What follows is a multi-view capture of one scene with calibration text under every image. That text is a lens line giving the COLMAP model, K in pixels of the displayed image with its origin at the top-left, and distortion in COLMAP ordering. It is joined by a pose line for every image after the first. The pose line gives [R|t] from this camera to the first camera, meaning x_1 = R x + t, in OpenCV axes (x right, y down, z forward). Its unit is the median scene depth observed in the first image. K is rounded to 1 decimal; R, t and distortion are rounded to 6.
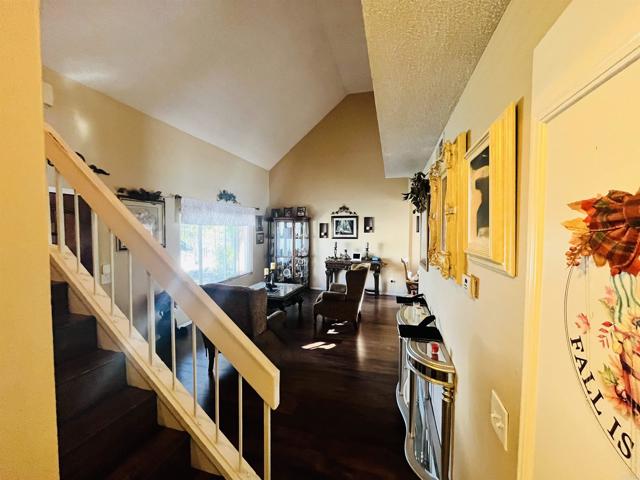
lens RADIAL K [[258.8, 0, 322.0], [0, 258.8, 241.0], [0, 0, 1]] dist [-0.000932, 0.000005]
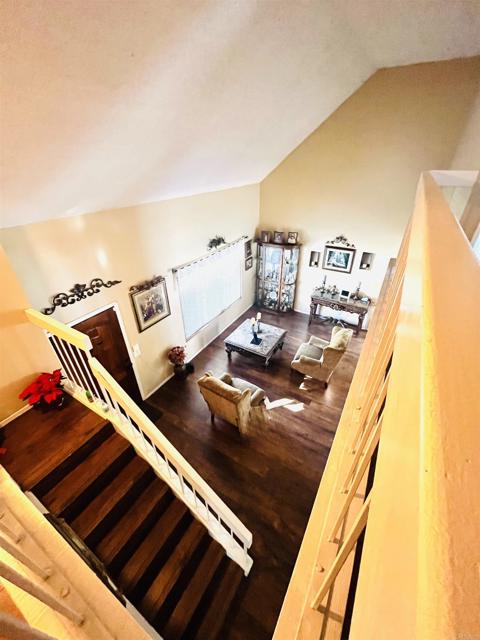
lens RADIAL K [[258.8, 0, 243.0], [0, 258.8, 315.8], [0, 0, 1]] dist [-0.000932, 0.000005]
pose [[0.964946, 0.130156, -0.227900, -0.003506], [-0.002604, 0.873067, 0.487593, -0.326403], [0.262436, -0.469908, 0.842801, 0.042098]]
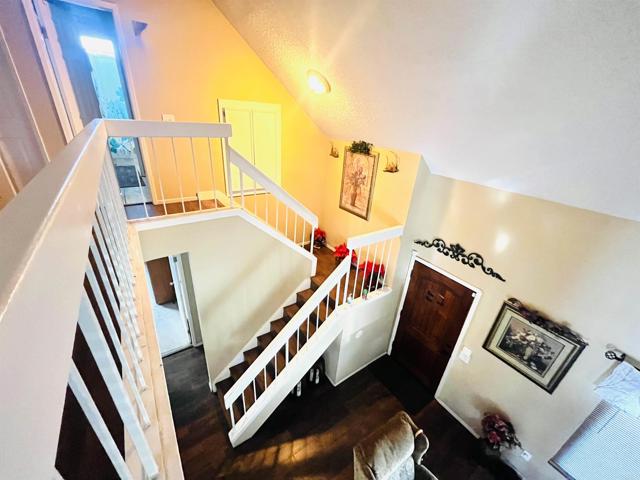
lens RADIAL K [[258.8, 0, 319.5], [0, 258.8, 240.5], [0, 0, 1]] dist [-0.000932, 0.000005]
pose [[-0.640246, 0.298291, -0.707889, 0.088784], [-0.095567, 0.883438, 0.458699, -0.346285], [0.762202, 0.361331, -0.537111, 0.444073]]
